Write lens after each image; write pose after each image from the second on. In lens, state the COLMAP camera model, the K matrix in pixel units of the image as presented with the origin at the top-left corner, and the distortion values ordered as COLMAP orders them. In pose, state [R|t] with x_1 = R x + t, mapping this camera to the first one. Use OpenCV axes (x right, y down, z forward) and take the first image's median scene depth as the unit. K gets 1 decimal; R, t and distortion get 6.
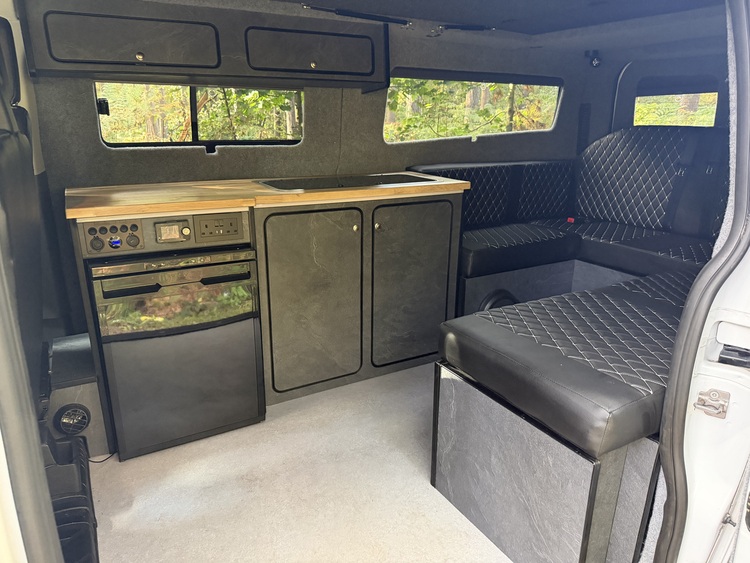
lens RADIAL K [[537.0, 0, 375.7], [0, 537.0, 283.2], [0, 0, 1]] dist [0.033474, -0.050670]
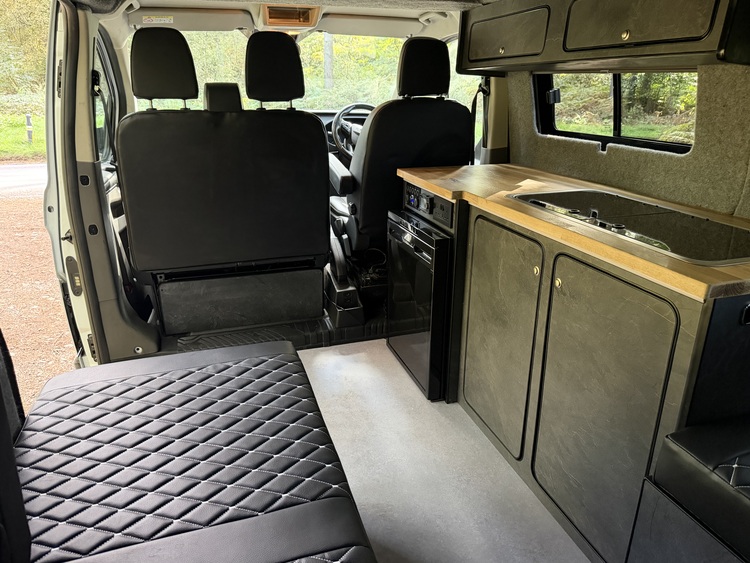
lens RADIAL K [[537.0, 0, 376.6], [0, 537.0, 282.0], [0, 0, 1]] dist [0.033474, -0.050670]
pose [[-0.219028, 0.324634, -0.920130, 0.490861], [-0.300955, 0.874571, 0.380200, -0.218422], [0.928145, 0.360192, -0.093855, 0.648729]]
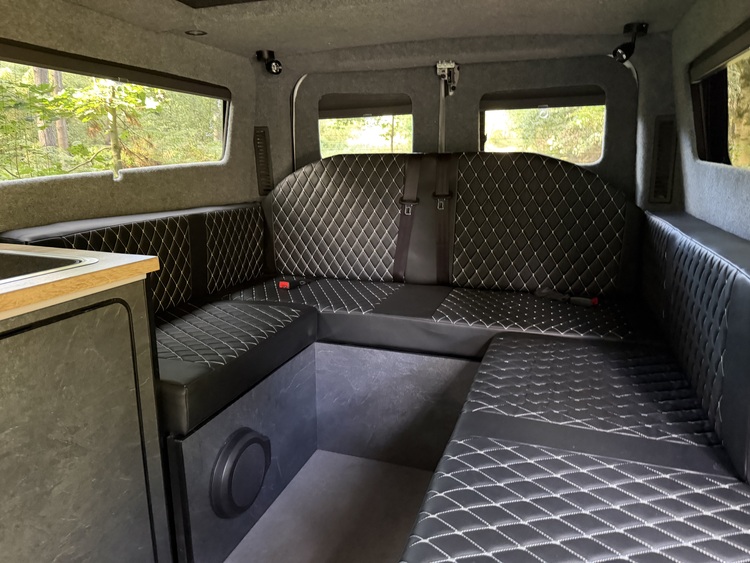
lens RADIAL K [[537.0, 0, 381.2], [0, 537.0, 293.8], [0, 0, 1]] dist [0.033474, -0.050670]
pose [[0.758850, -0.165349, 0.629926, 0.009861], [0.199603, 0.979734, 0.016716, -0.098517], [-0.619924, 0.113051, 0.776475, 0.394466]]
